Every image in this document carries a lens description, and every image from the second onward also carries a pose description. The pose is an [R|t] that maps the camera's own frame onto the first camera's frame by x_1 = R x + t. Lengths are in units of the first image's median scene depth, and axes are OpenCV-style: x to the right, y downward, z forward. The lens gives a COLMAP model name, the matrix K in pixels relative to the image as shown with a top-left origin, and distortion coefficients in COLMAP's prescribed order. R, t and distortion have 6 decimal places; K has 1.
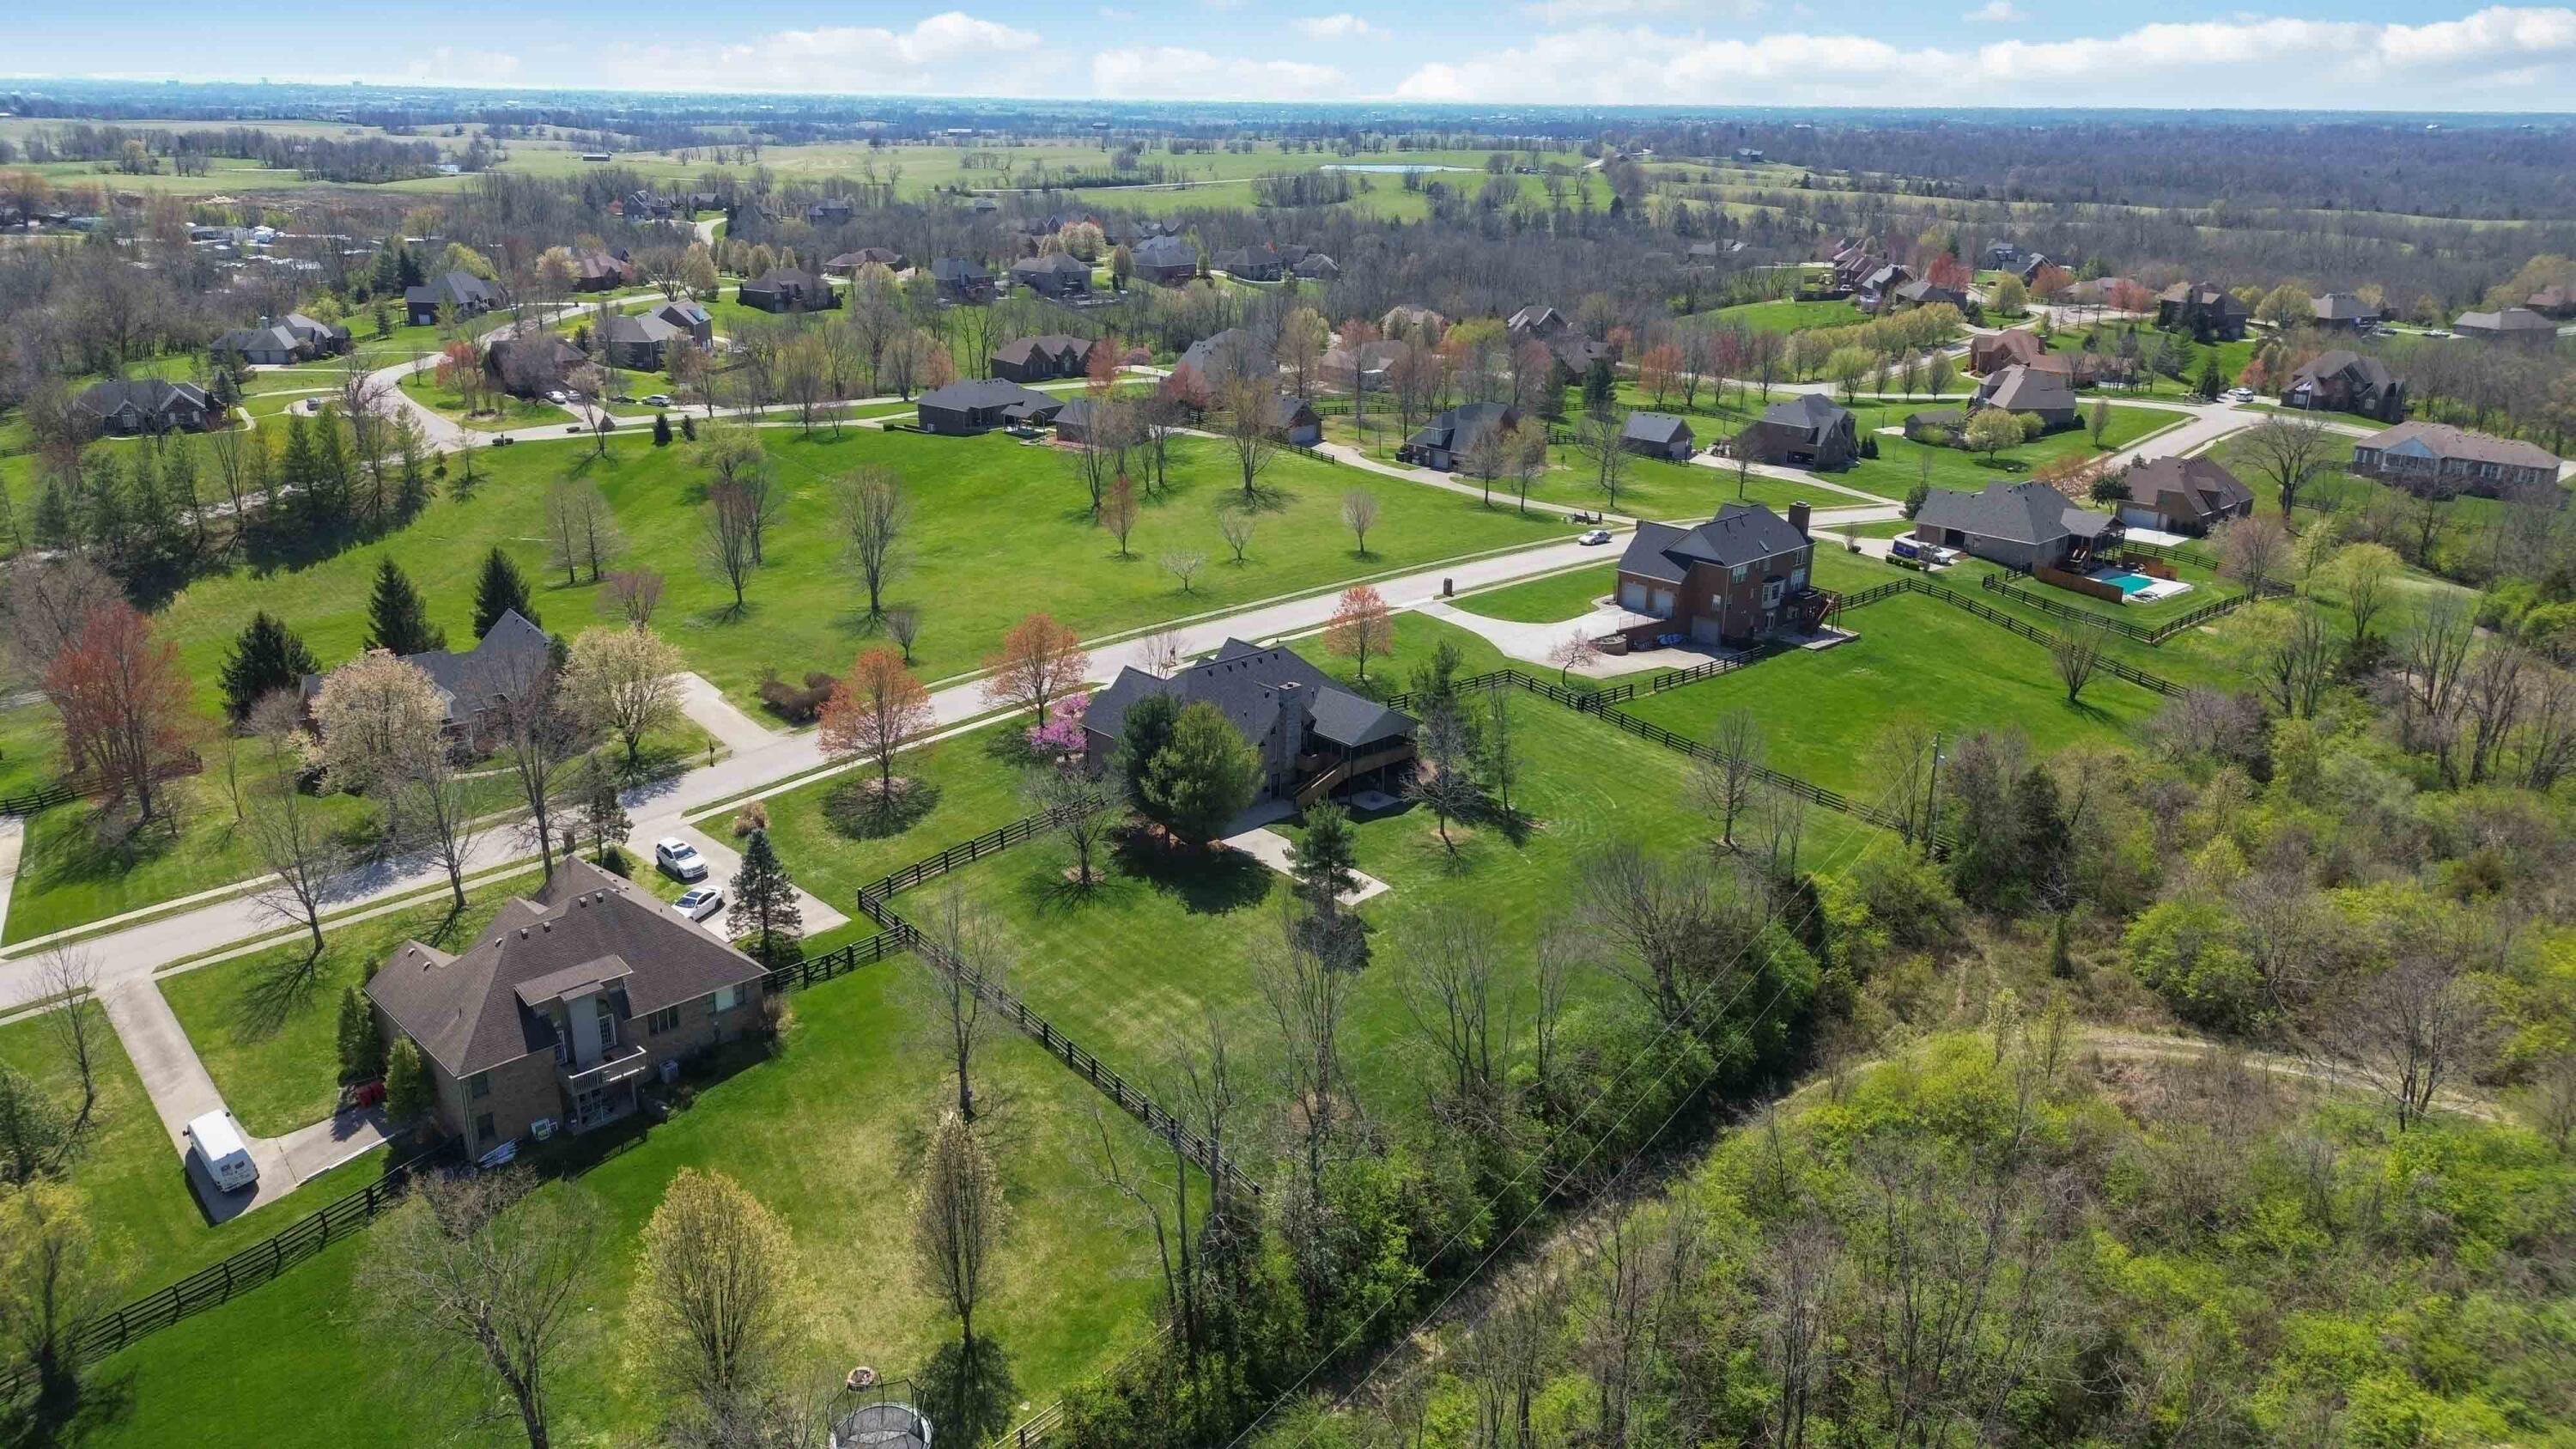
lens RADIAL K [[1800.7, 0, 1276.5], [0, 1800.7, 729.4], [0, 0, 1]] dist [0.062153, -0.056896]
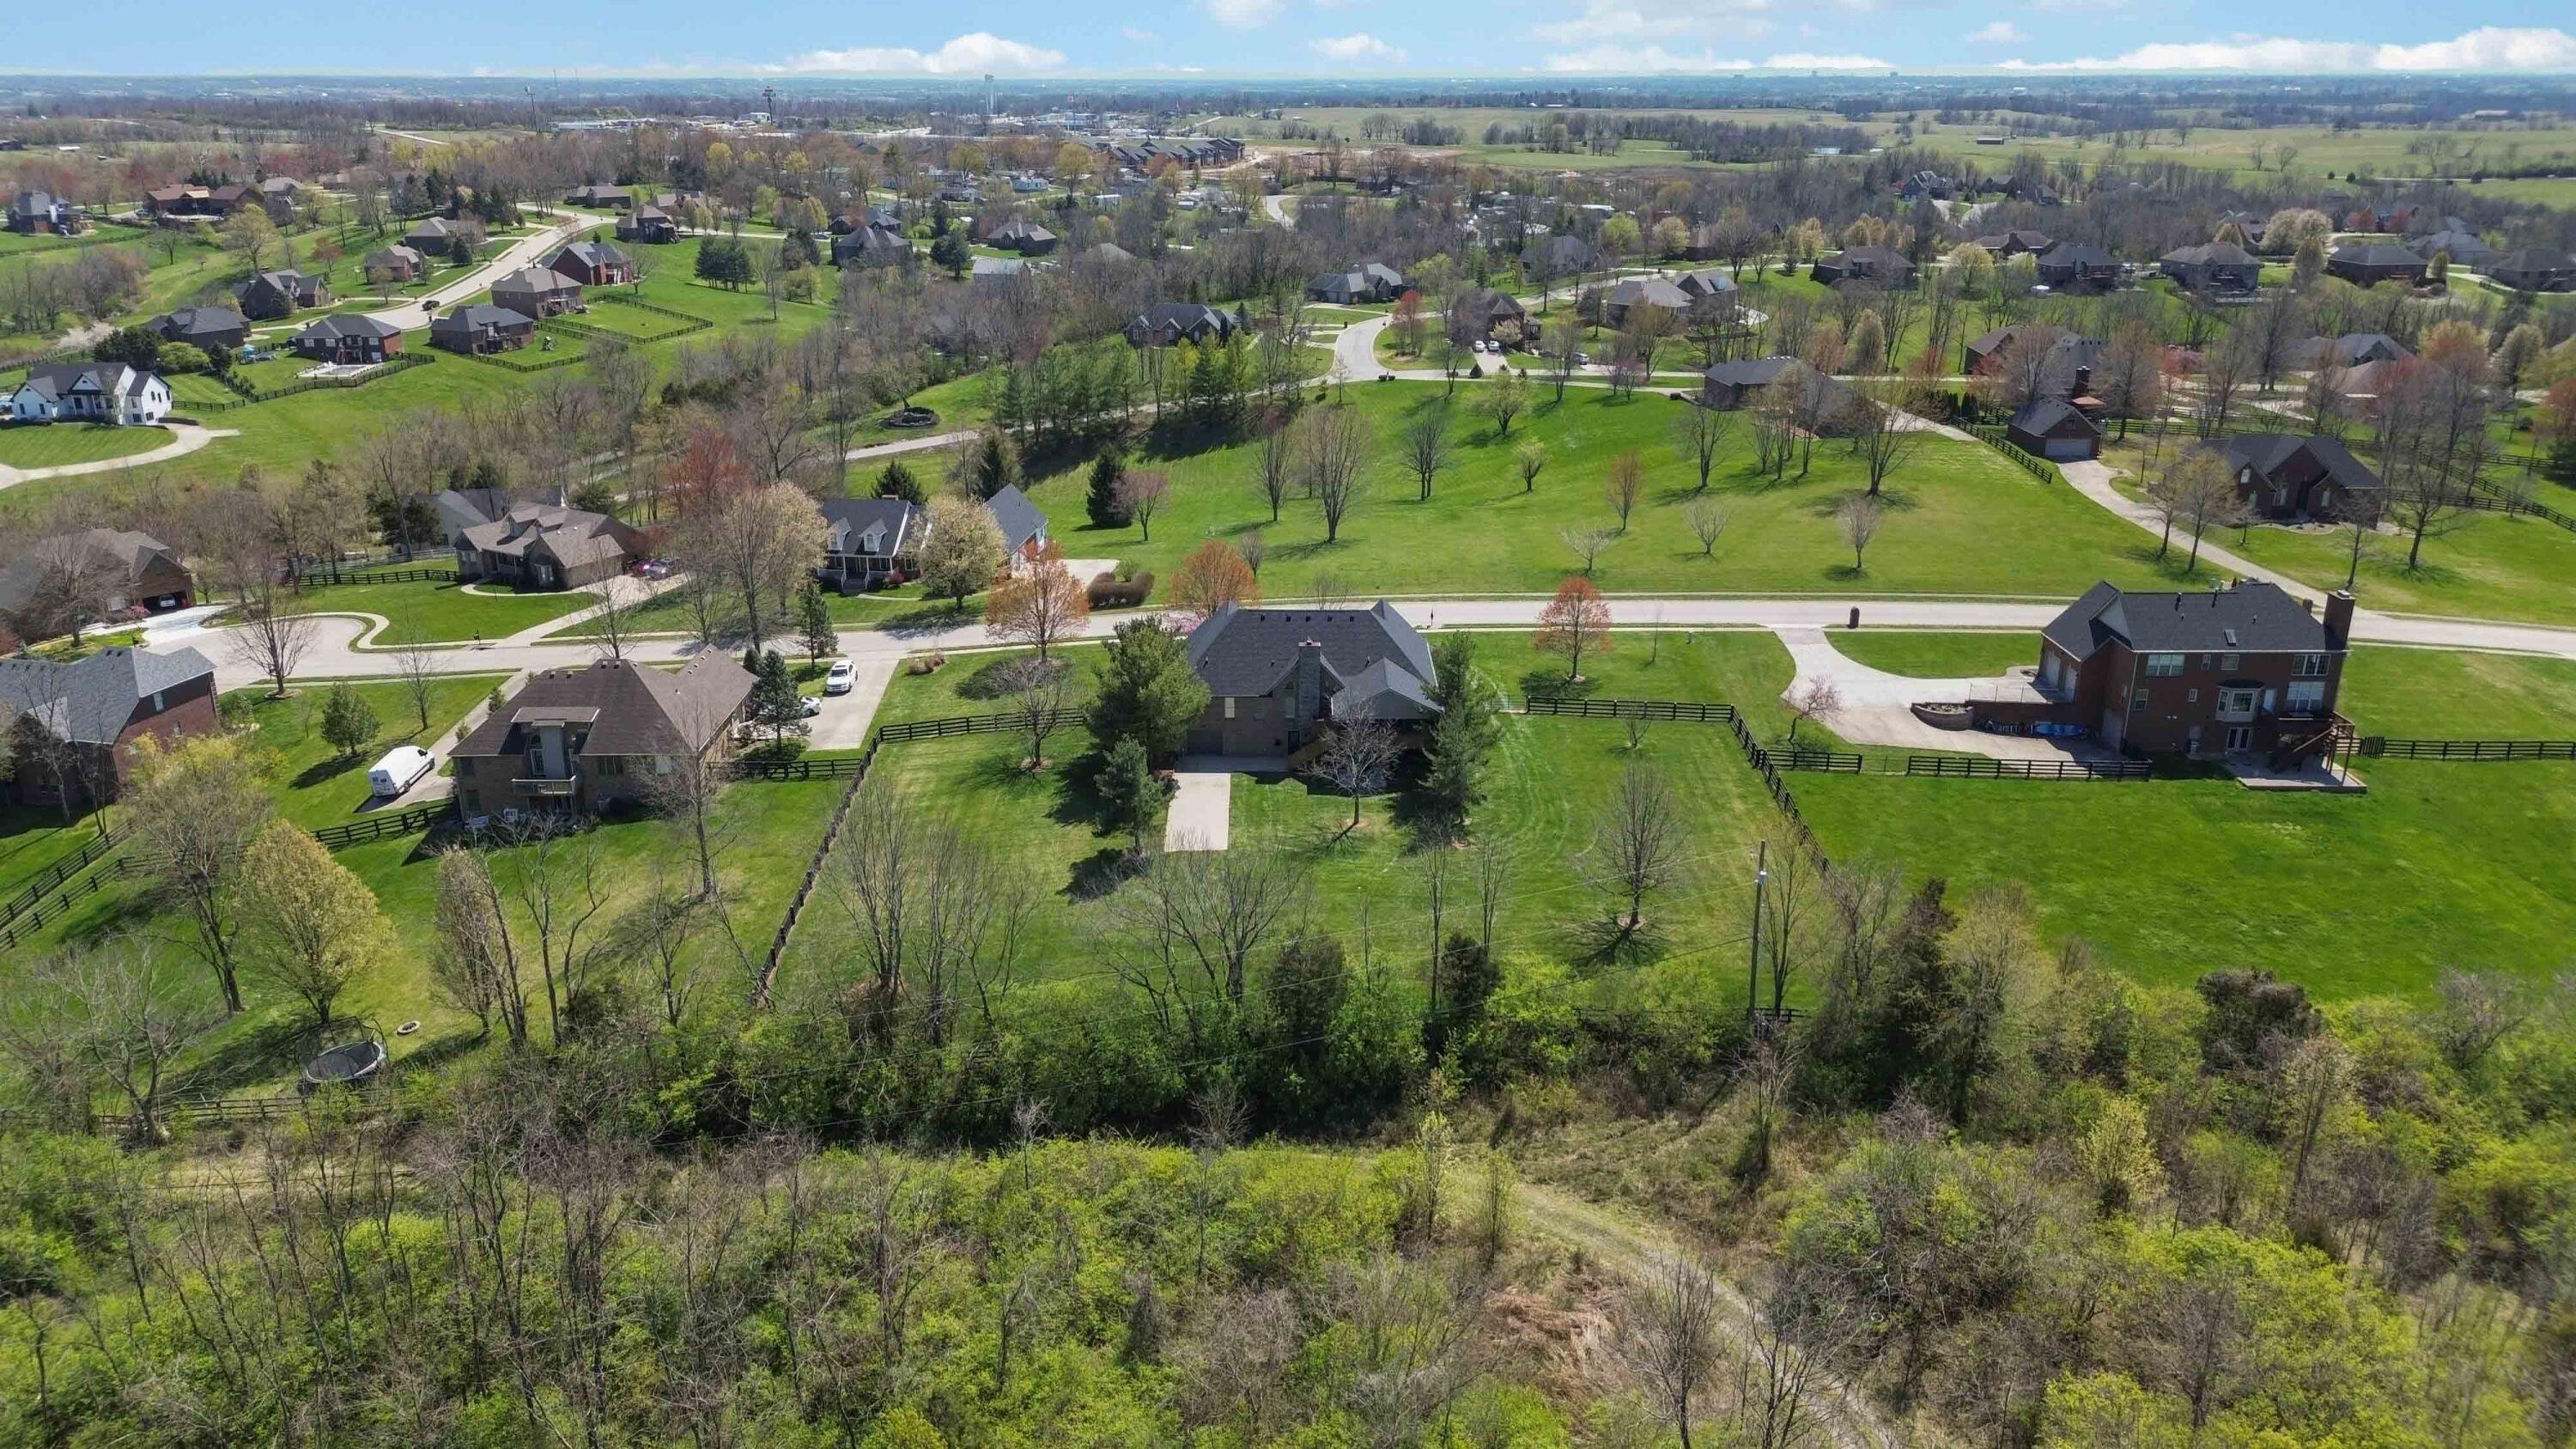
lens RADIAL K [[1807.7, 0, 1313.7], [0, 1807.7, 739.1], [0, 0, 1]] dist [0.061338, -0.066172]
pose [[0.736028, 0.221152, -0.639808, 0.467682], [-0.214836, 0.972584, 0.089032, -0.045116], [0.641957, 0.071924, 0.763360, 0.187995]]
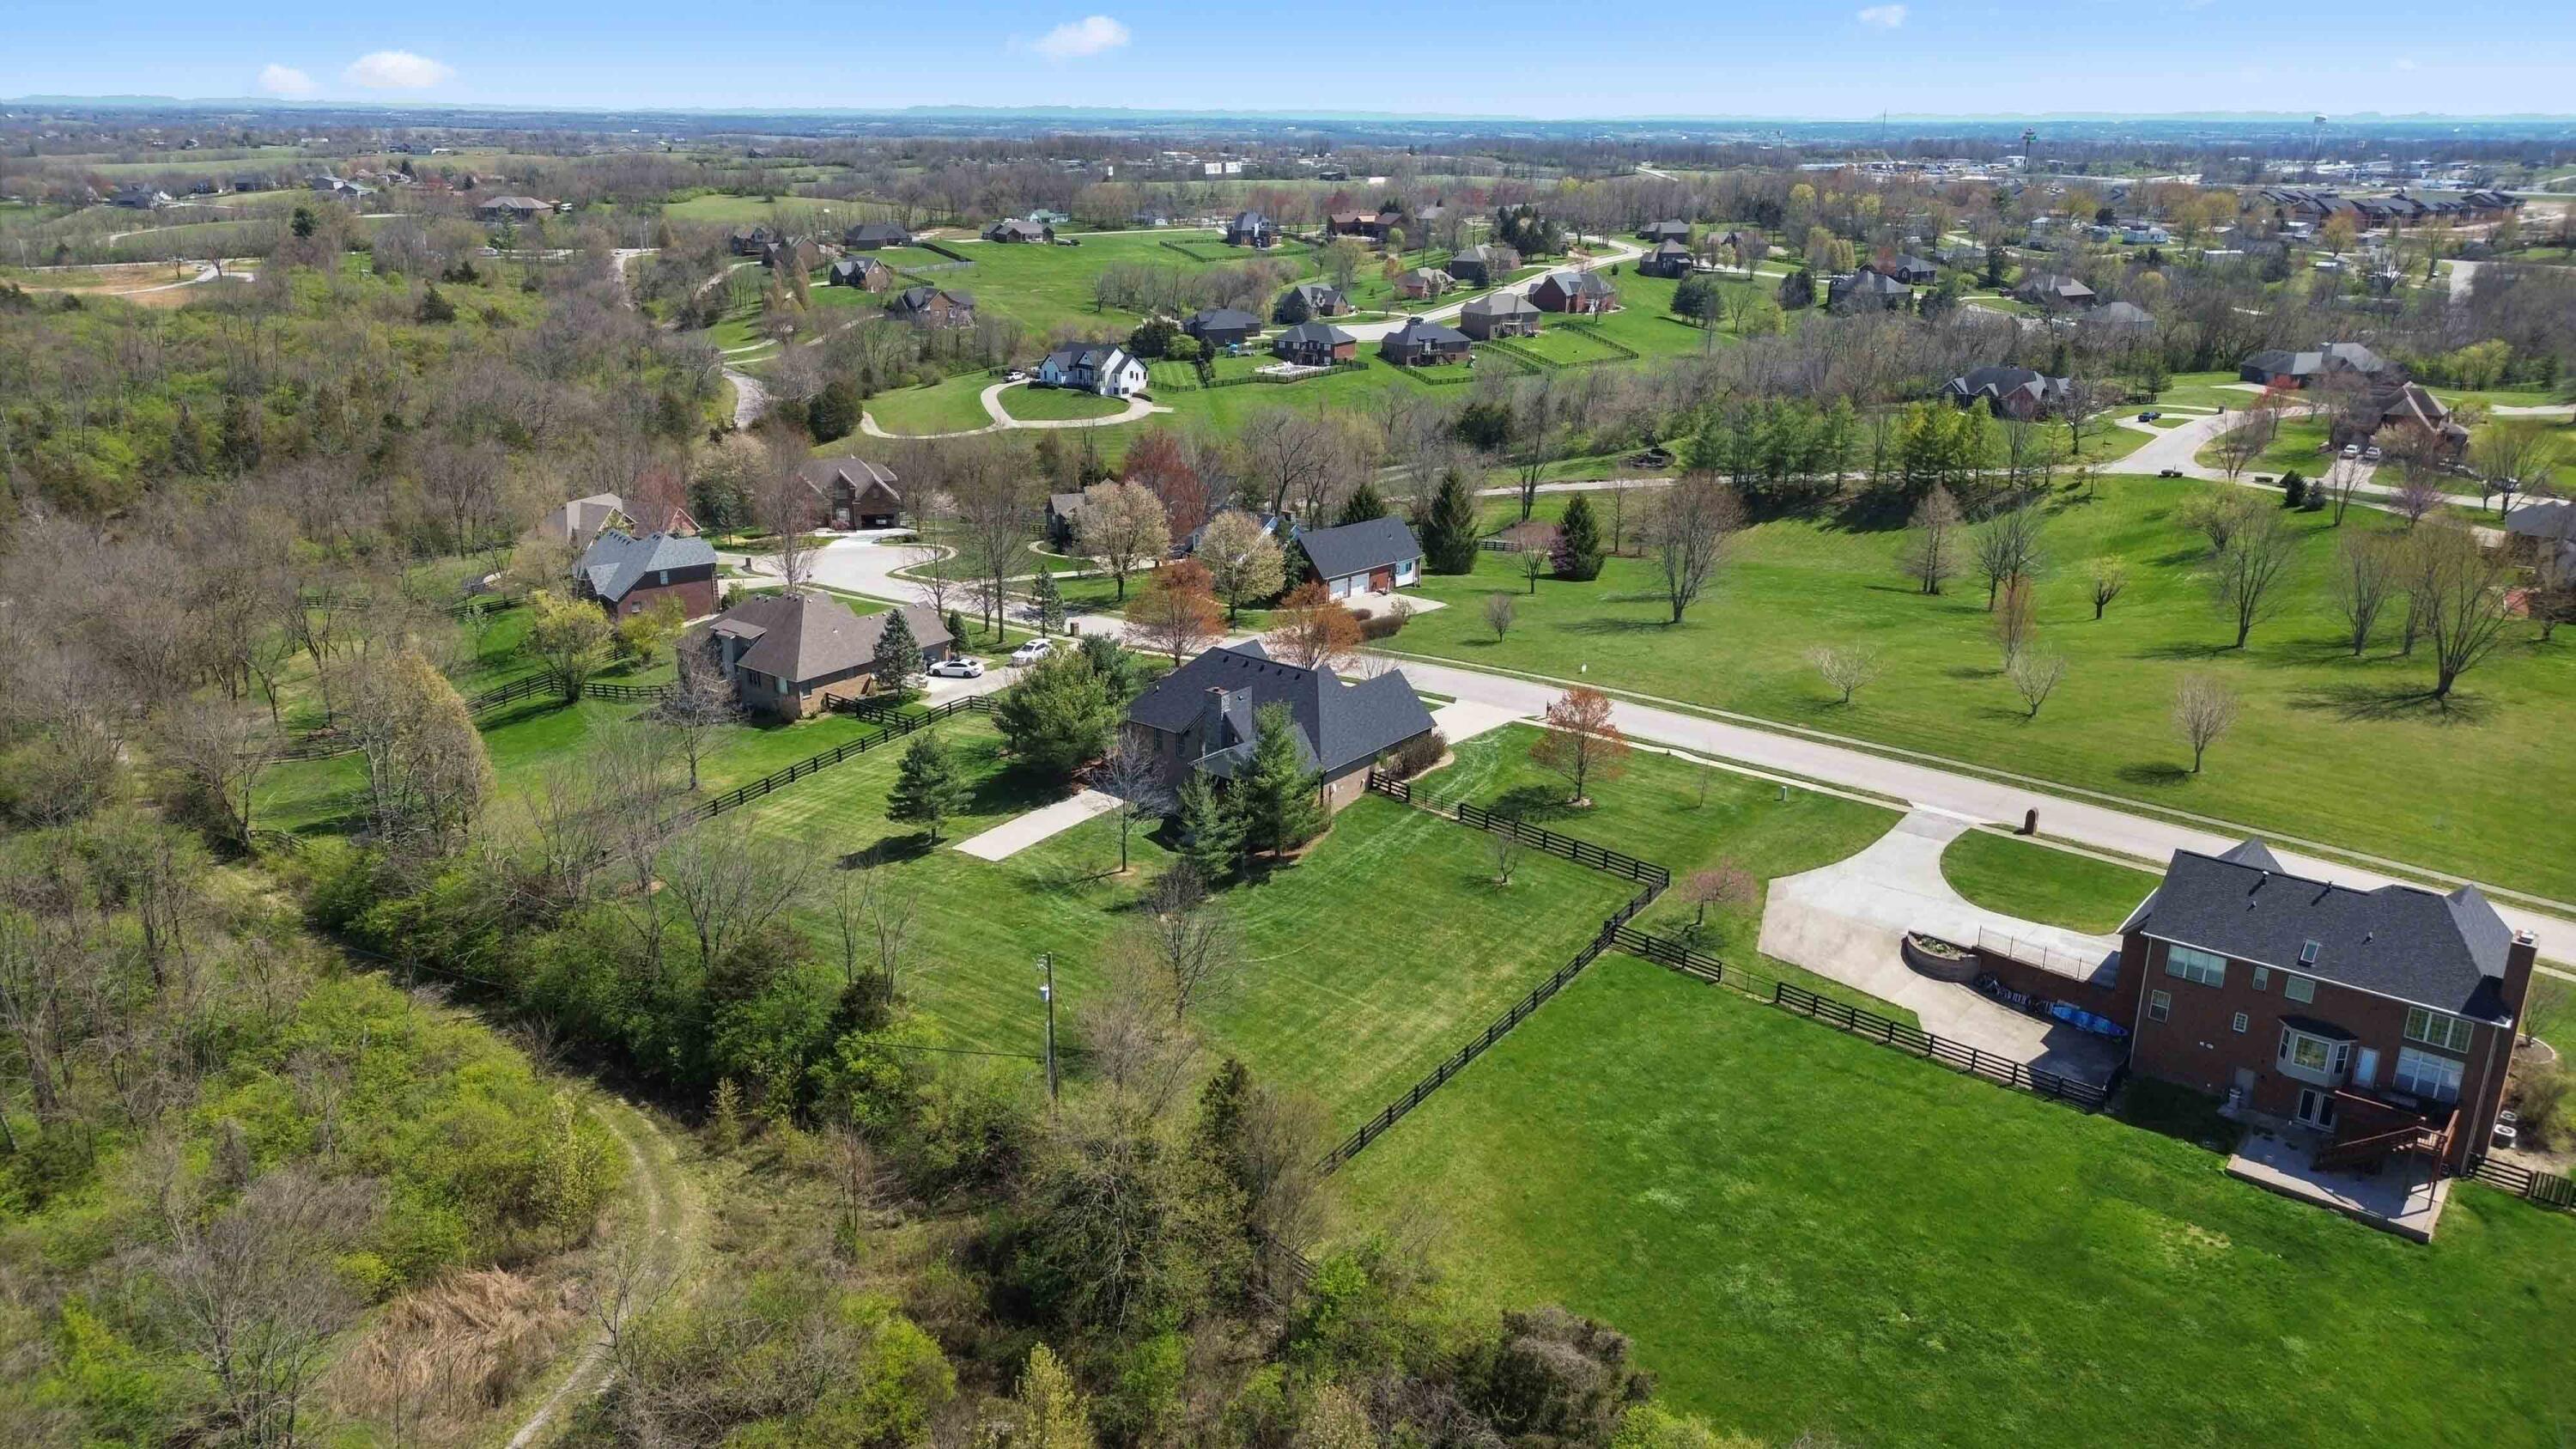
lens RADIAL K [[1822.4, 0, 1288.0], [0, 1822.4, 724.5], [0, 0, 1]] dist [0.091228, -0.132076]
pose [[0.137918, 0.301254, -0.943517, 0.667165], [-0.328707, 0.912550, 0.243318, -0.183287], [0.934307, 0.276582, 0.224882, 0.596146]]
